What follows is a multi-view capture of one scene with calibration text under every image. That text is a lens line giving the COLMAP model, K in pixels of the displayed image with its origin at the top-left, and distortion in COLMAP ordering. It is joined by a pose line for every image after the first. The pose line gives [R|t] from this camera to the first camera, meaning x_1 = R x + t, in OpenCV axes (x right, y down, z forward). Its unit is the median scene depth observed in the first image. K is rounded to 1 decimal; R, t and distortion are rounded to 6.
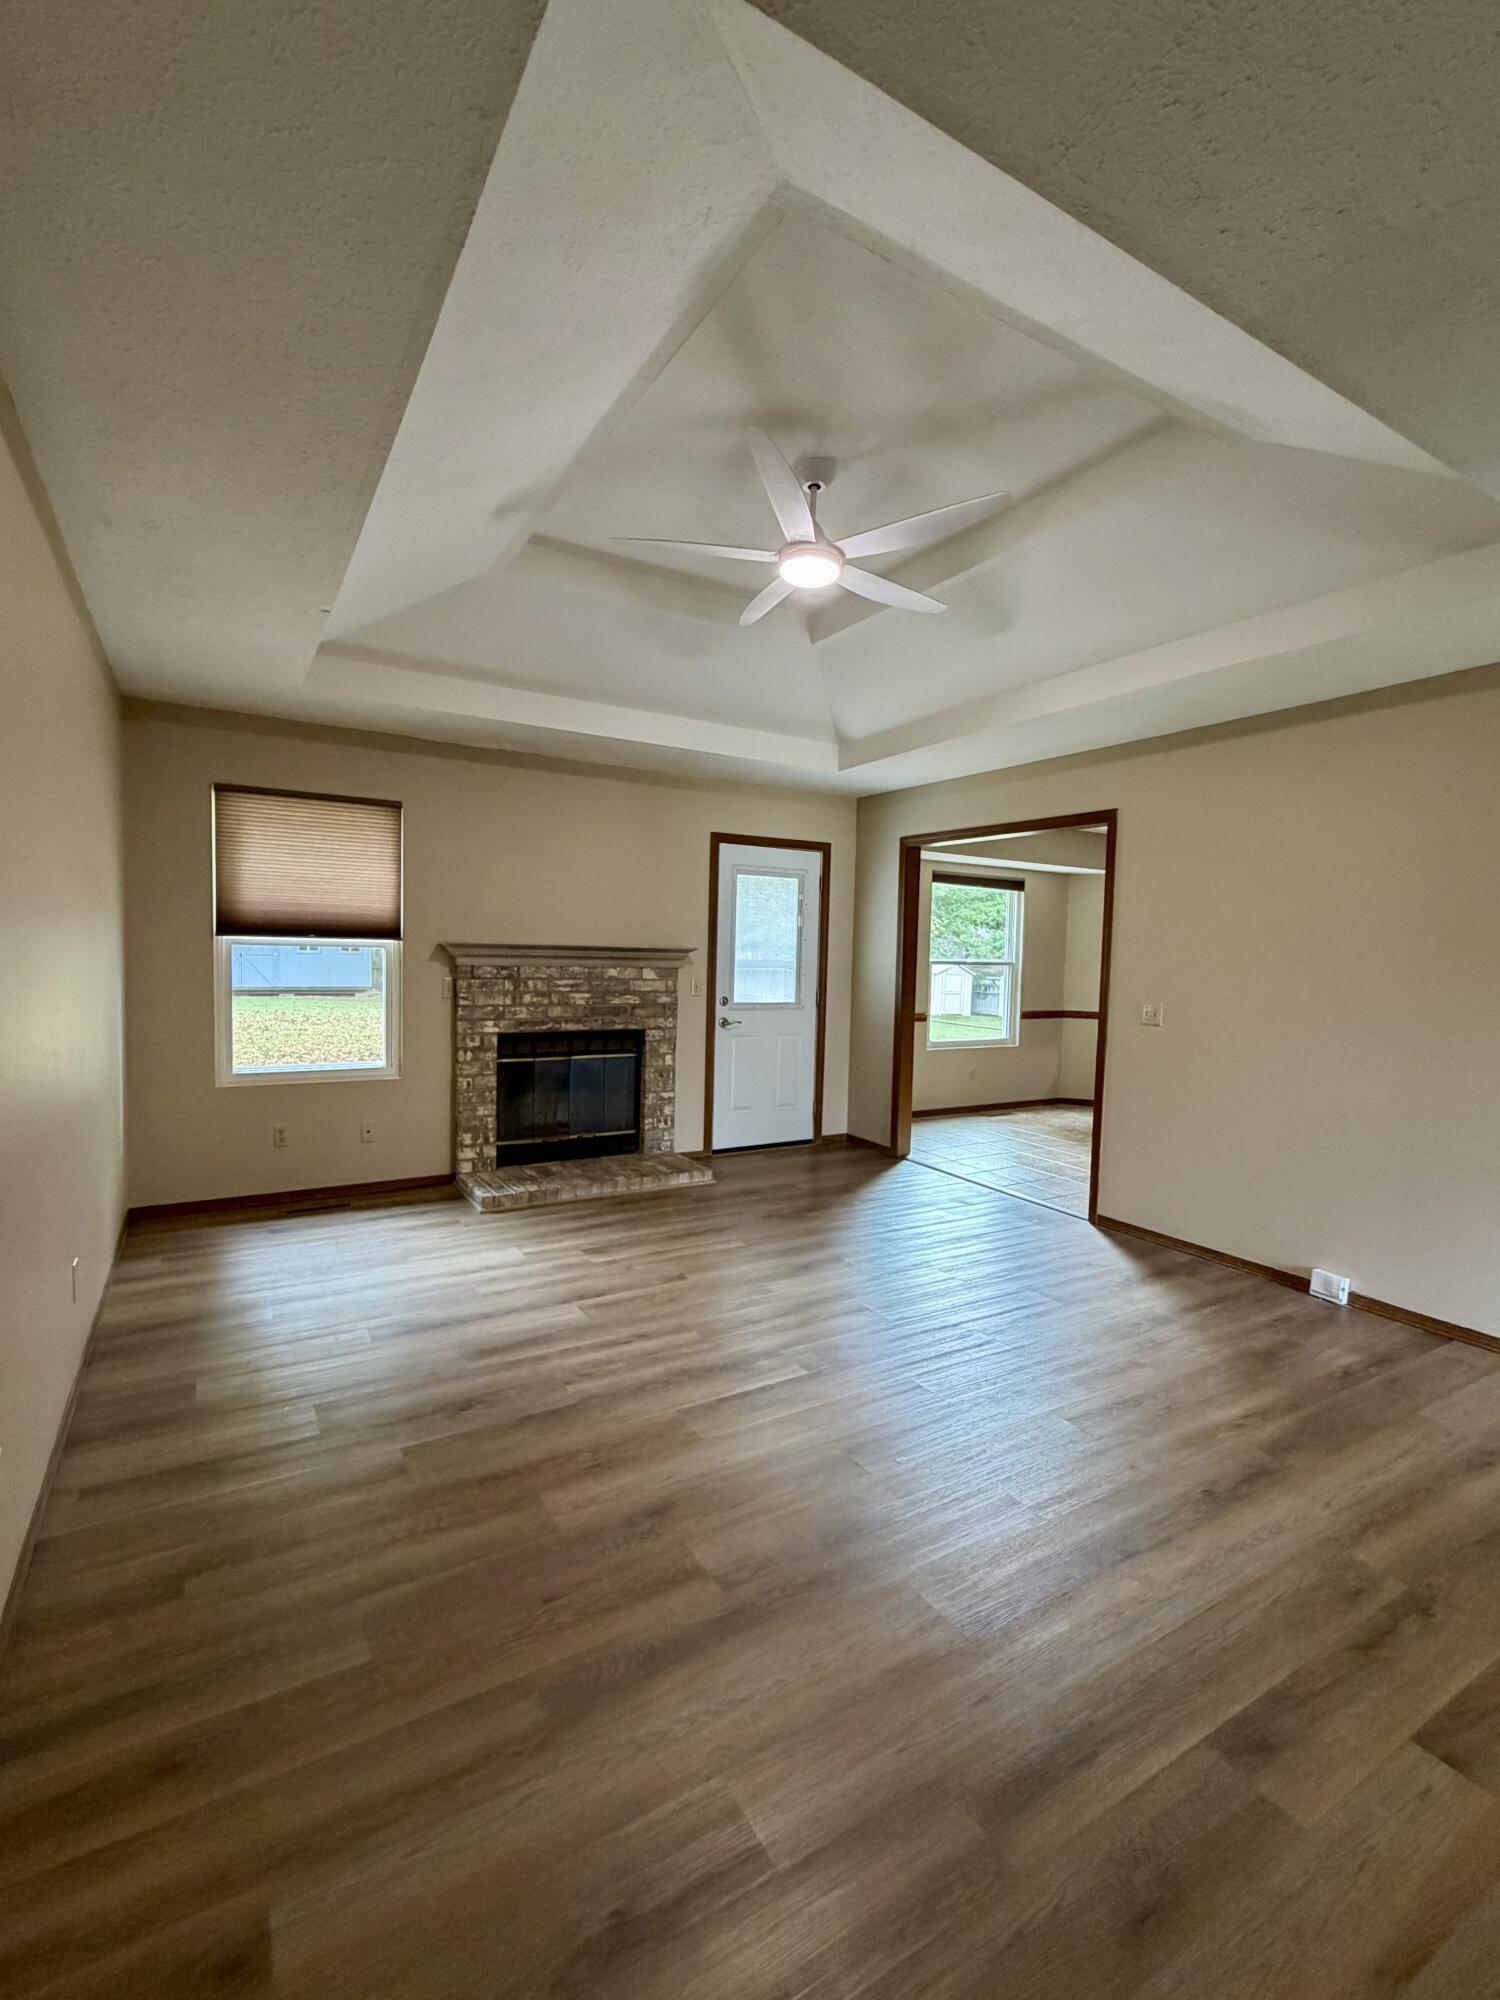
lens RADIAL K [[890.1, 0, 750.3], [0, 890.1, 1002.0], [0, 0, 1]] dist [0.000407, -0.000242]
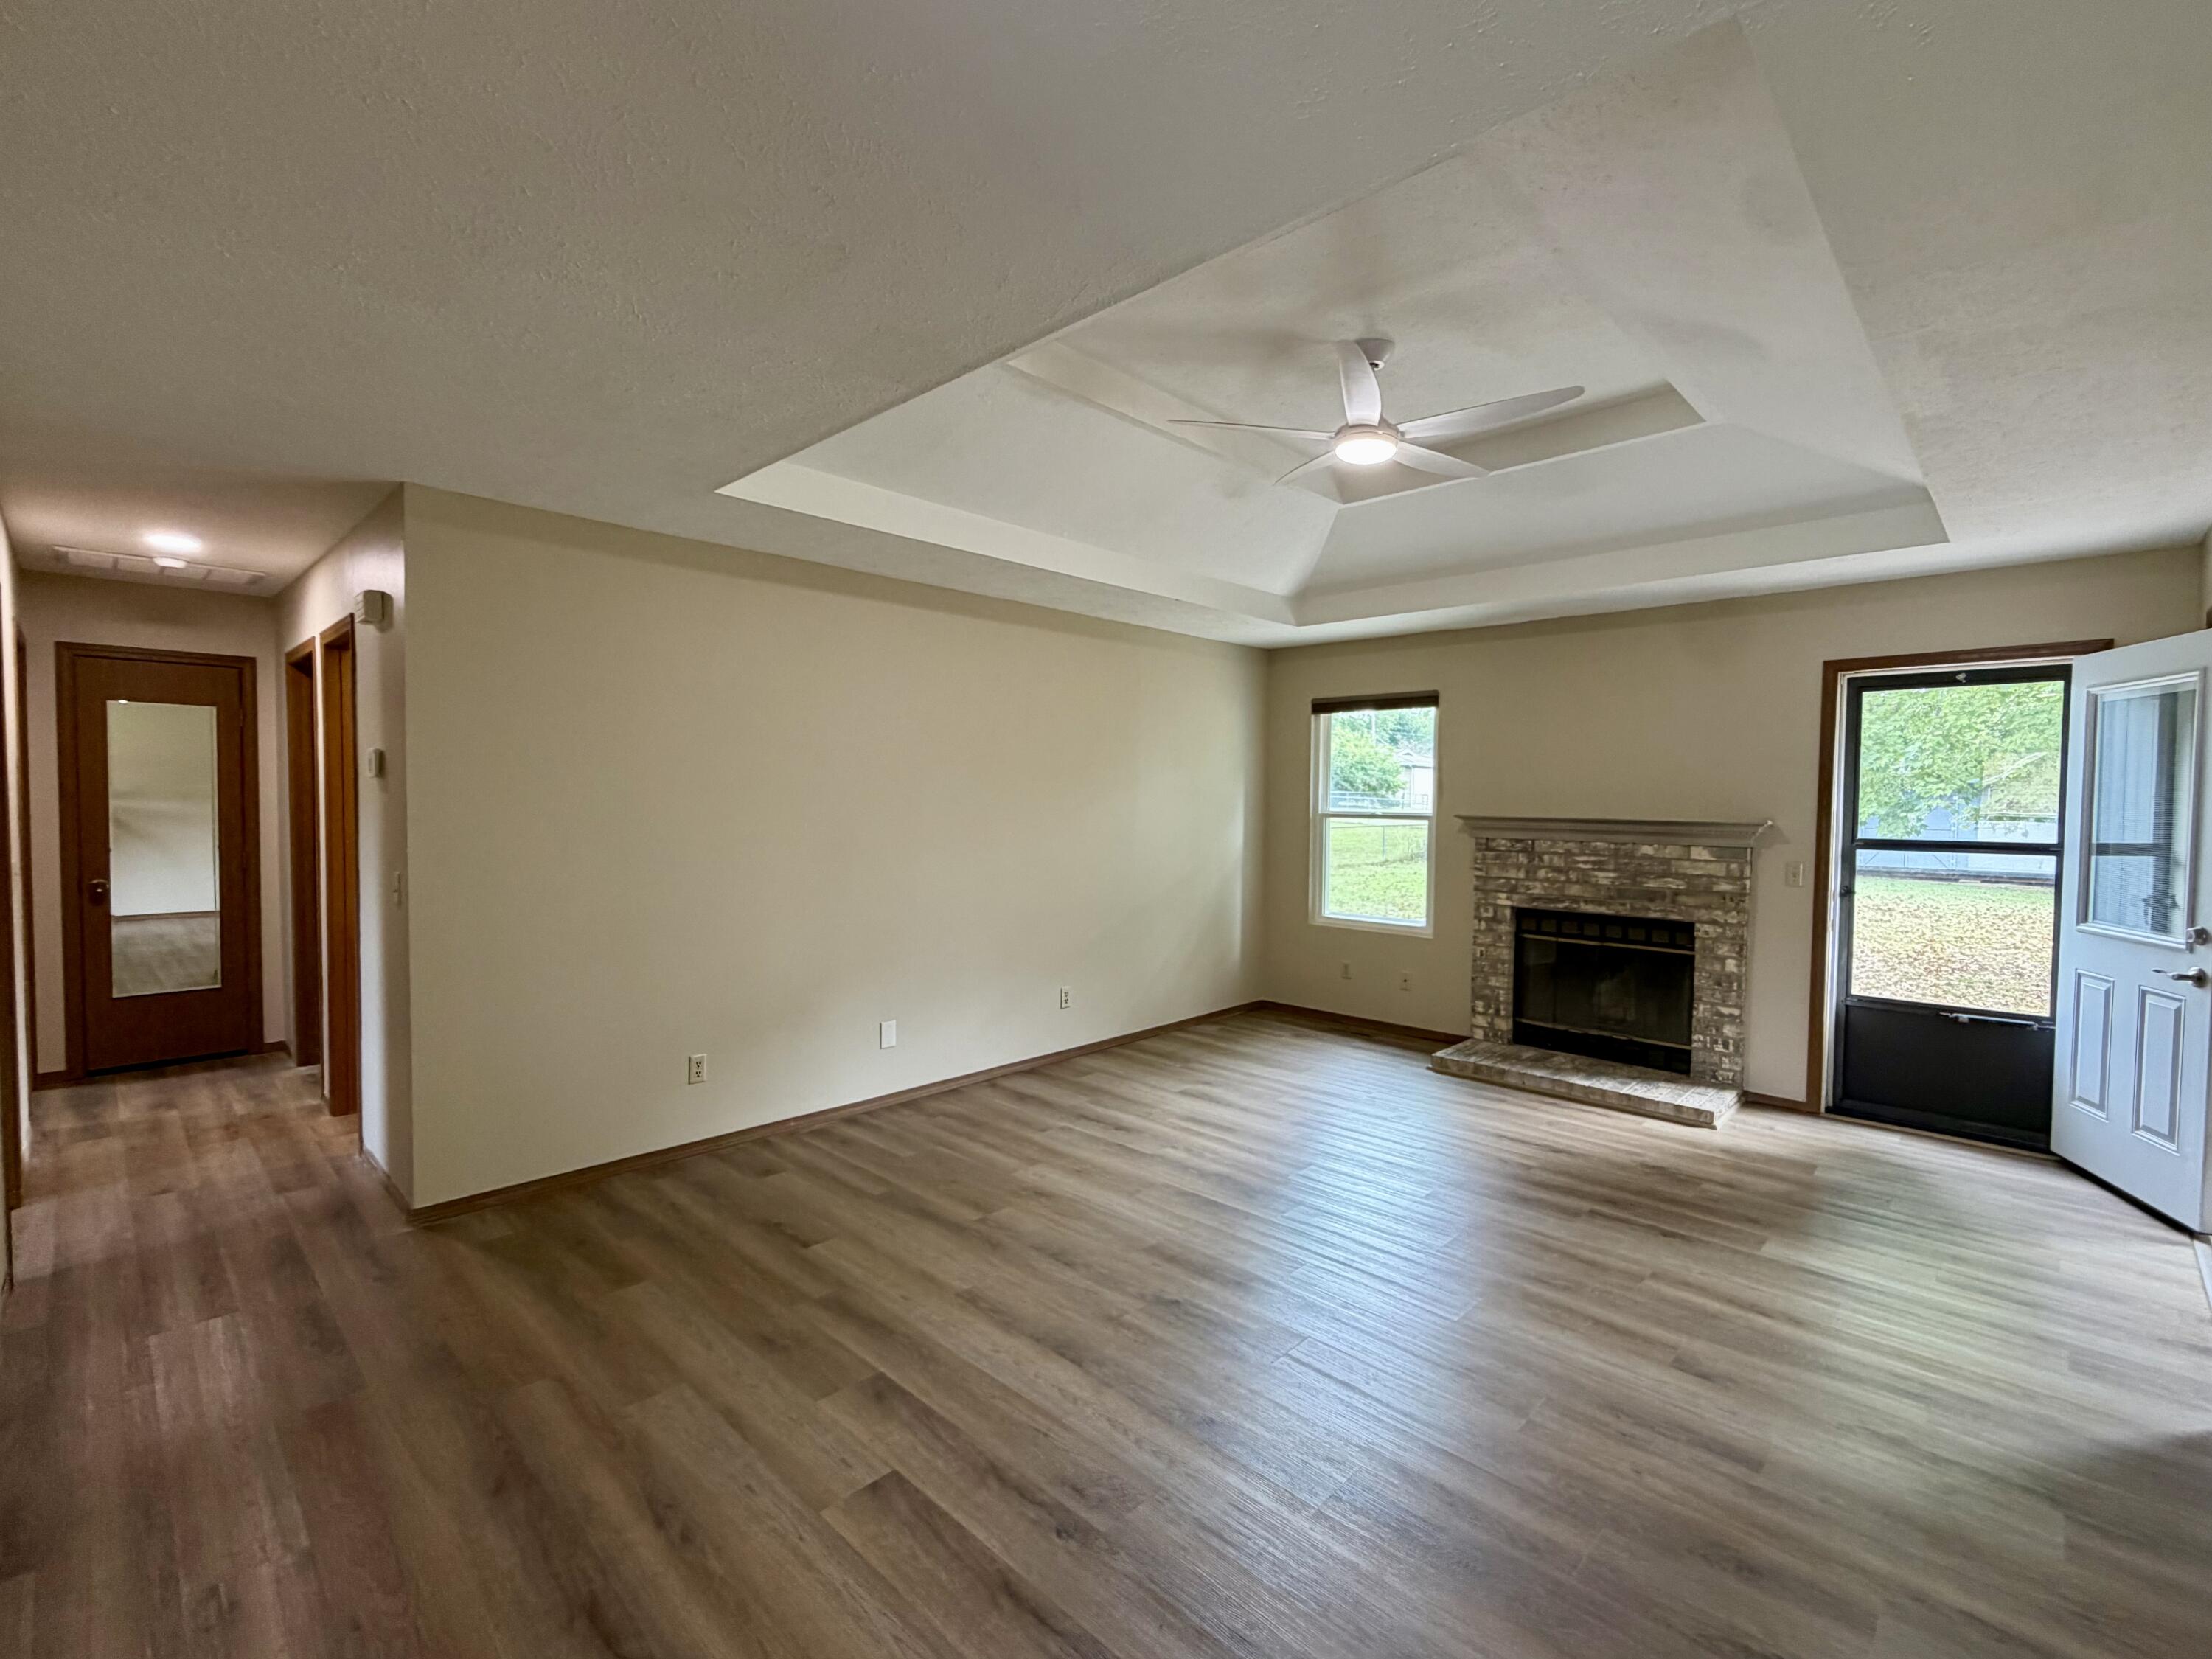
lens RADIAL K [[984.5, 0, 1108.7], [0, 984.5, 830.0], [0, 0, 1]] dist [0.000407, -0.000242]
pose [[0.262668, 0.010932, -0.964824, 0.648890], [-0.060619, 0.998147, -0.005193, -0.017039], [0.962980, 0.059851, 0.262844, 0.269673]]
